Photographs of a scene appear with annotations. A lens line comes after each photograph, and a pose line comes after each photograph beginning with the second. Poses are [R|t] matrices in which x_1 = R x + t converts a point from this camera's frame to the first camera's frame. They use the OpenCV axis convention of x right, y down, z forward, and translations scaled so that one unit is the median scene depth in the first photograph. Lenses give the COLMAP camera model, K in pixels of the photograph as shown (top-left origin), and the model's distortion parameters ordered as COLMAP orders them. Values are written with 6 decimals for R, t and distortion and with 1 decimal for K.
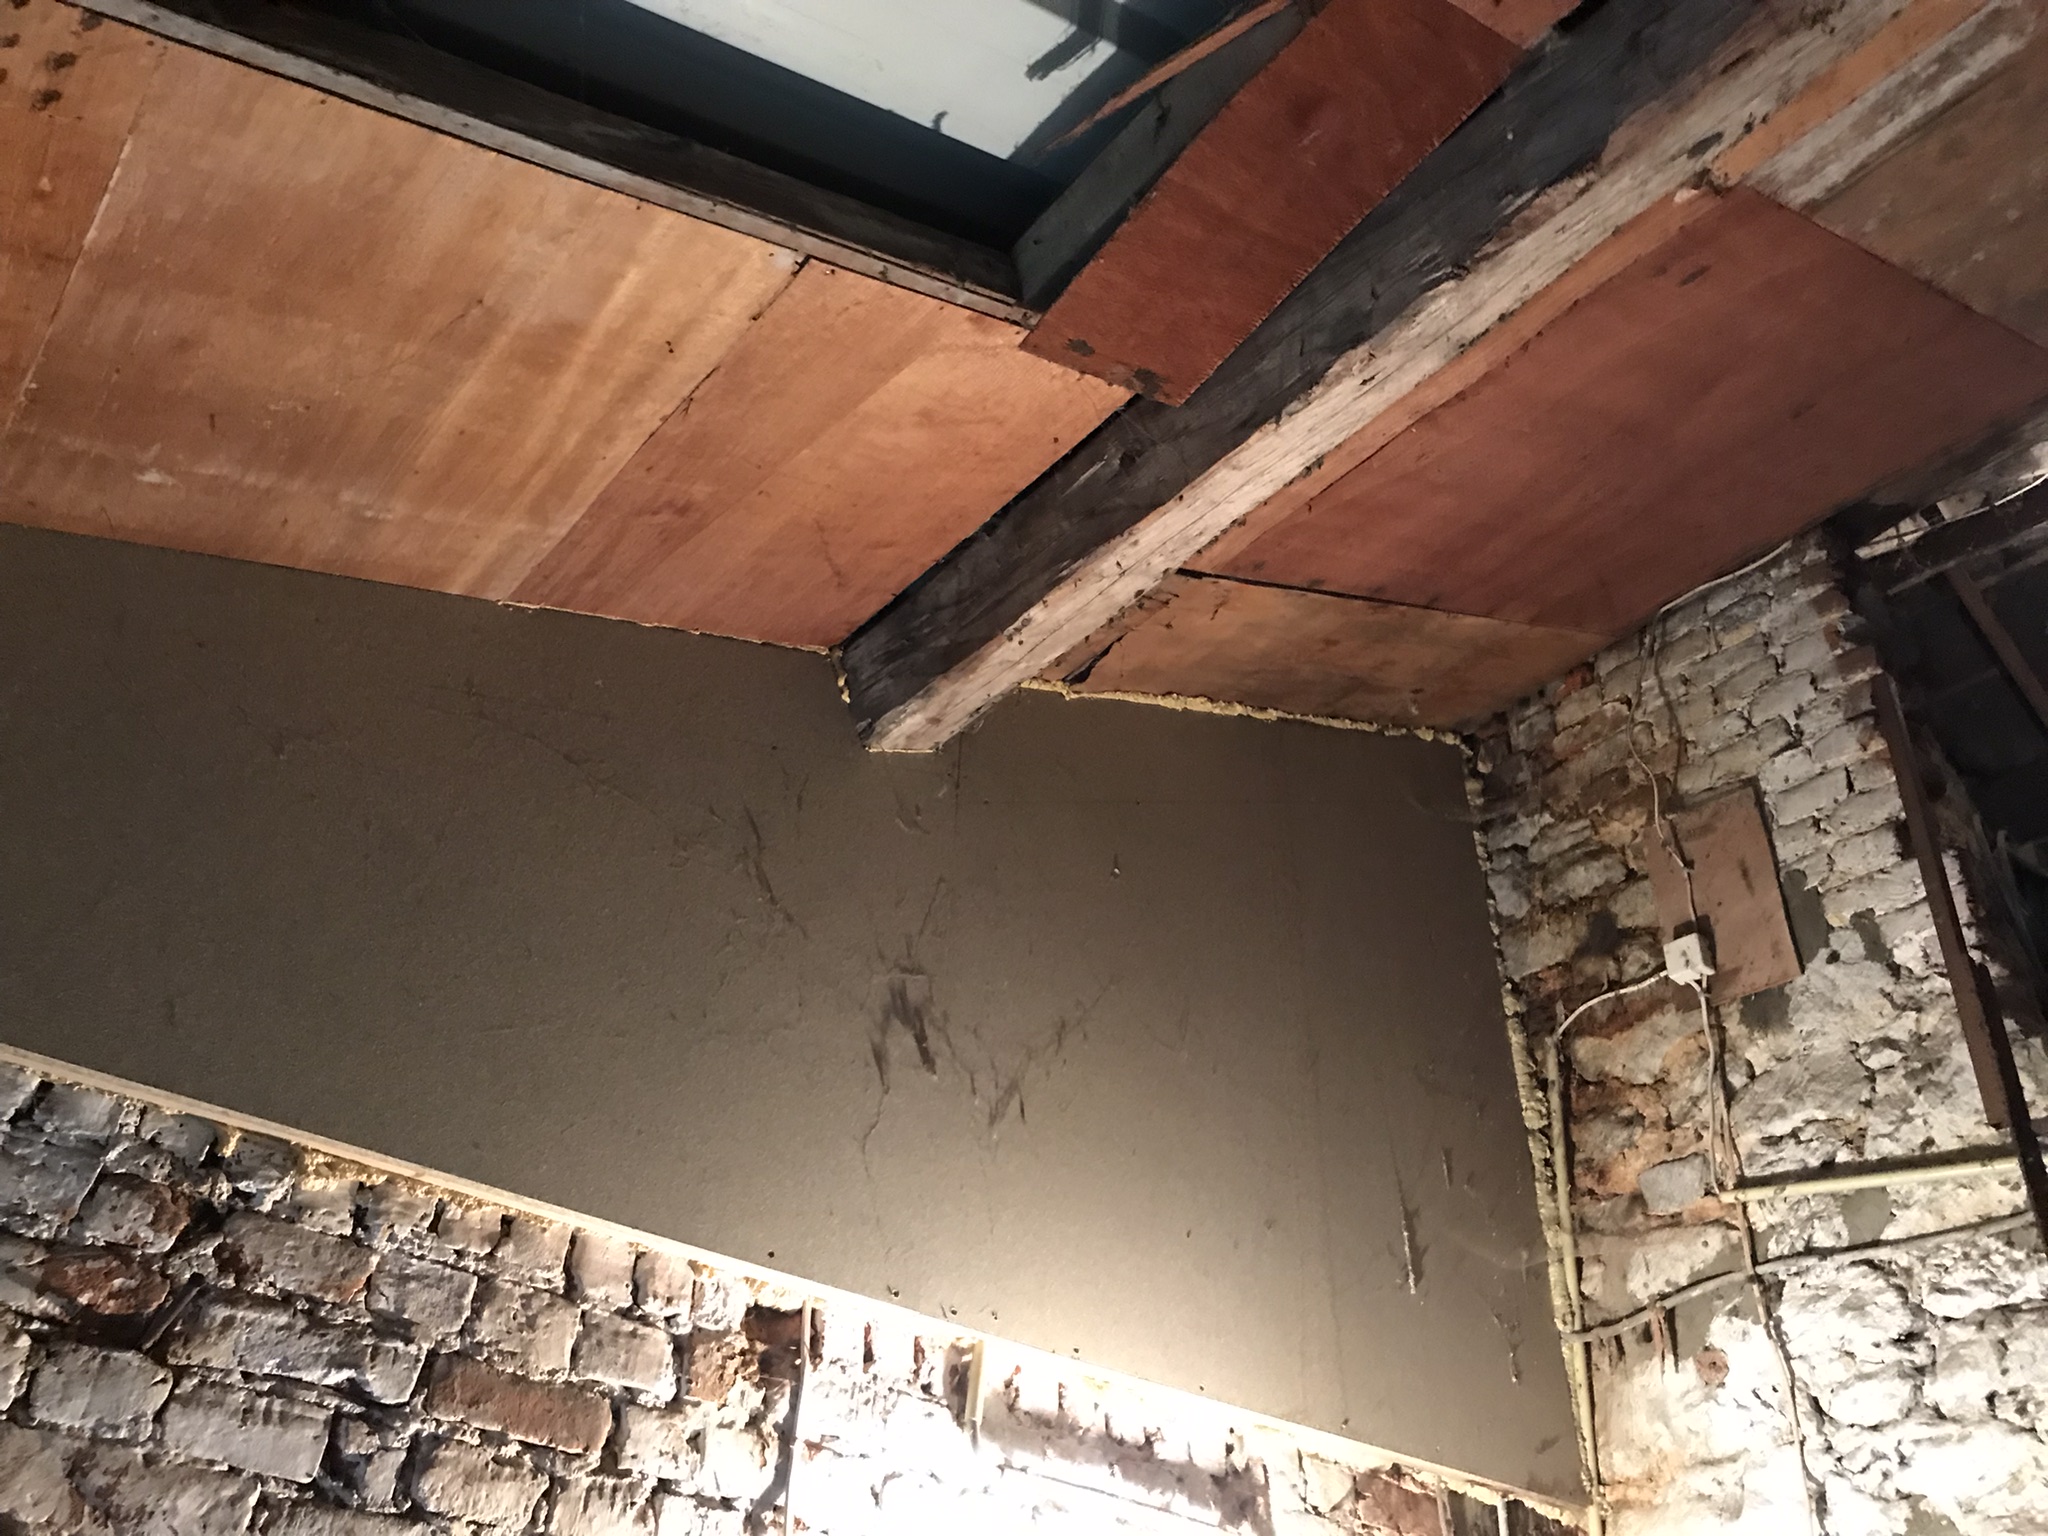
lens RADIAL K [[1661.9, 0, 1024.0], [0, 1661.9, 768.0], [0, 0, 1]] dist [0.061357, -0.081560]
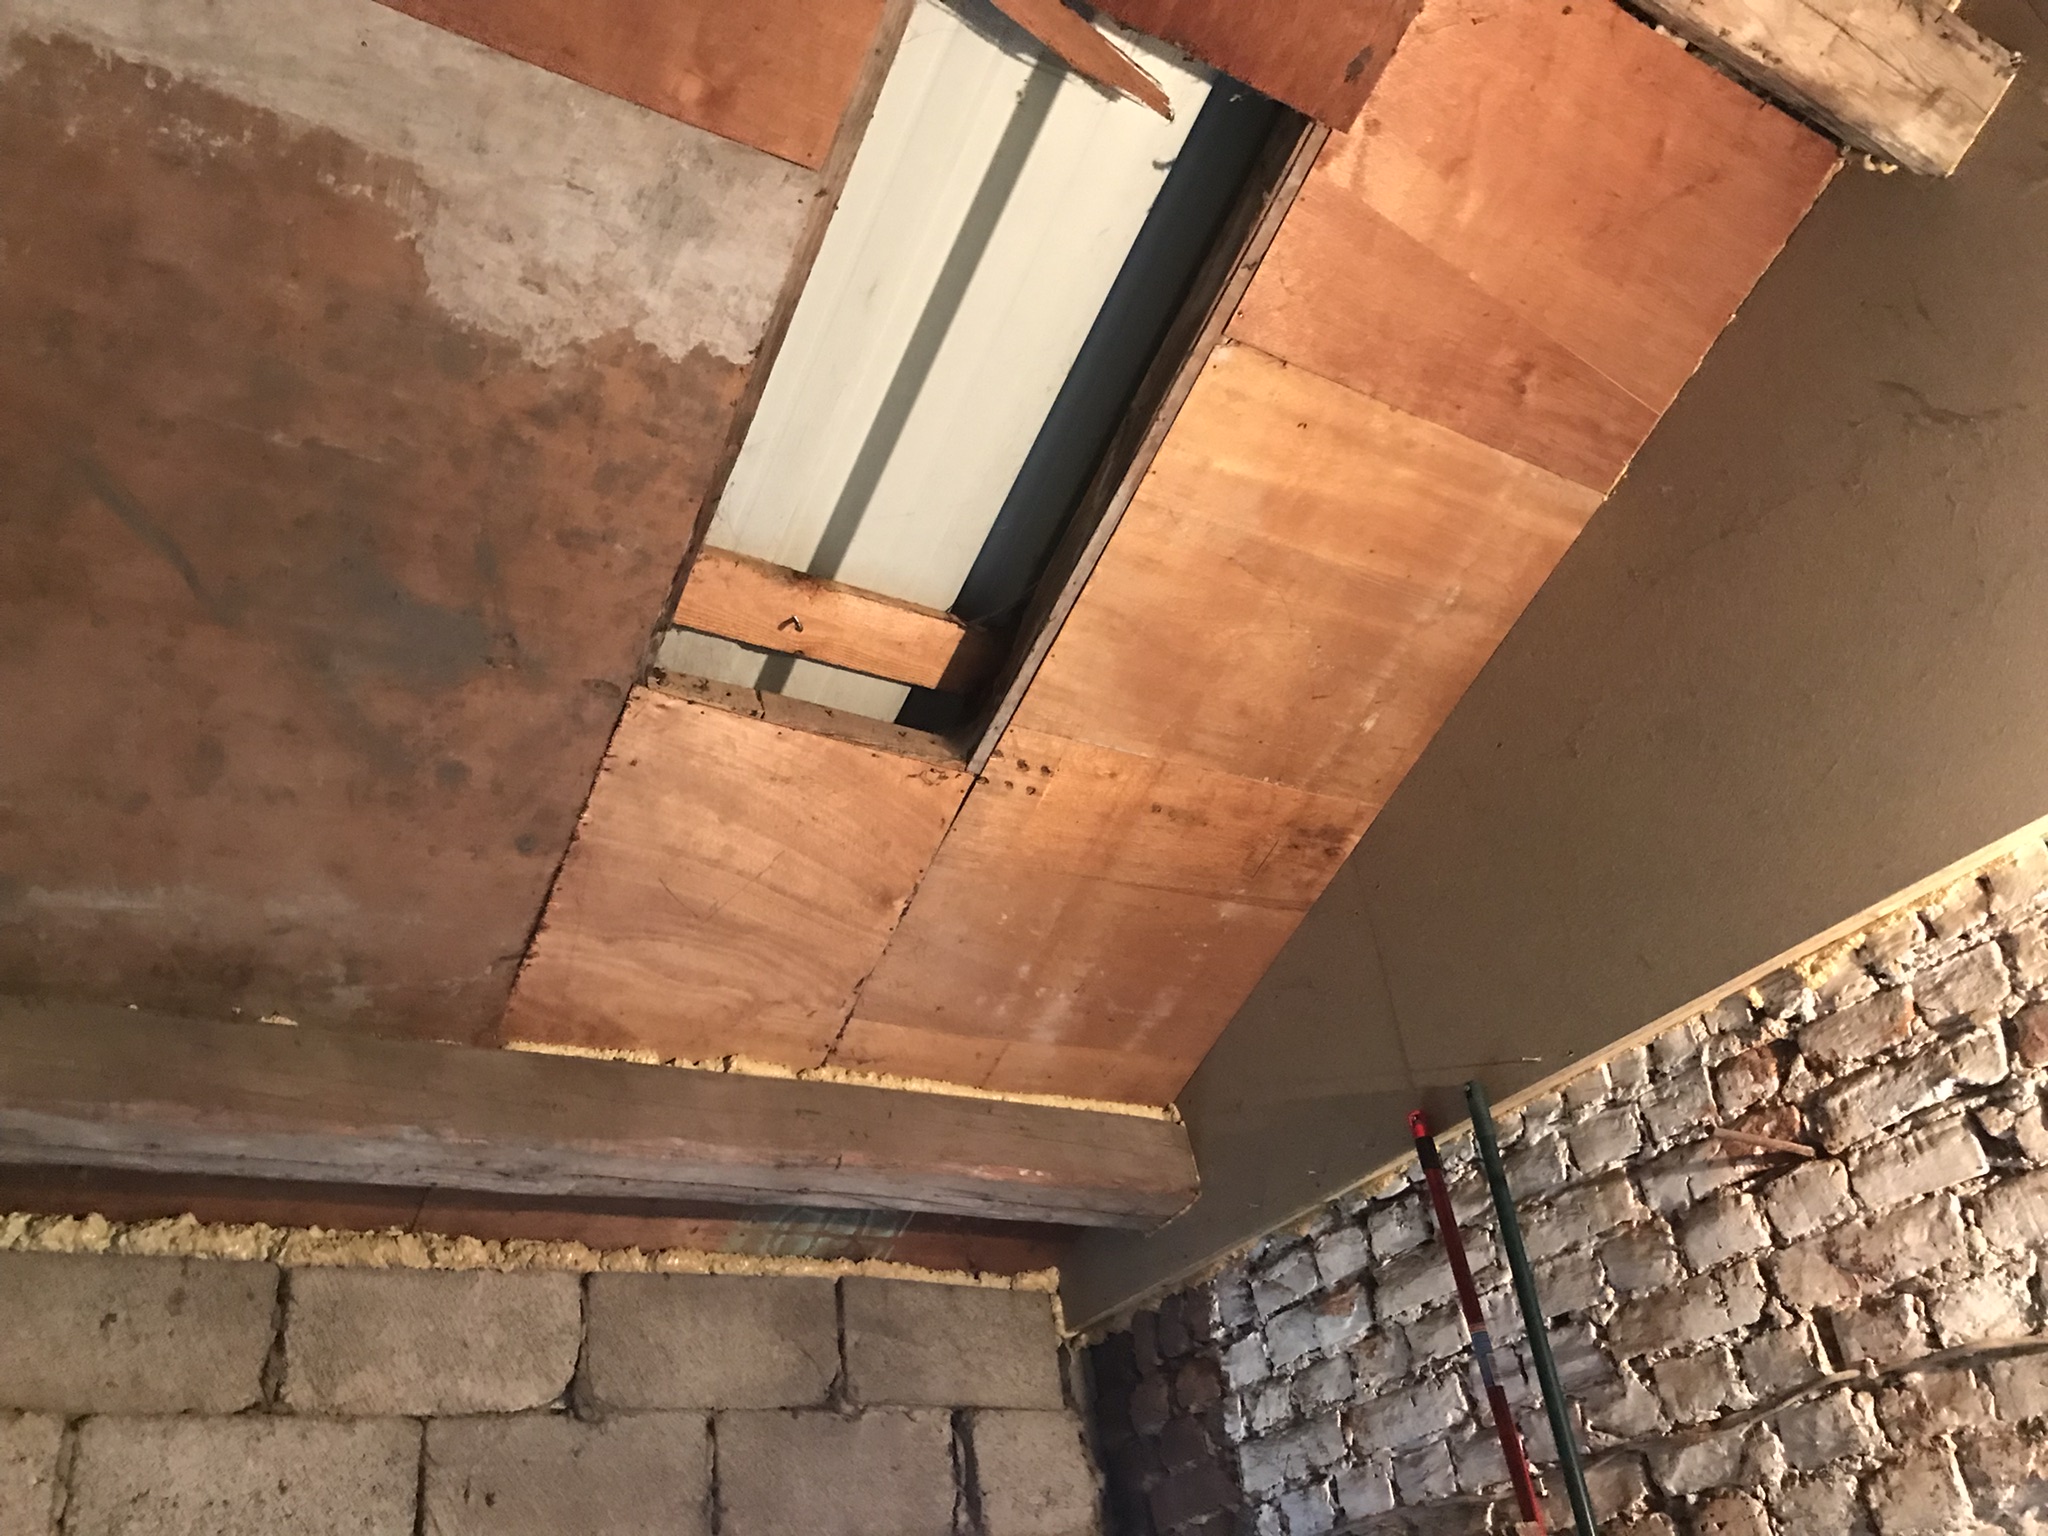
lens RADIAL K [[1697.5, 0, 1021.6], [0, 1697.5, 750.9], [0, 0, 1]] dist [0.010257, -0.009677]
pose [[-0.151756, -0.558530, -0.815484, 0.757385], [0.659168, 0.557594, -0.504566, 0.406549], [0.736524, -0.614112, 0.283547, 0.356452]]
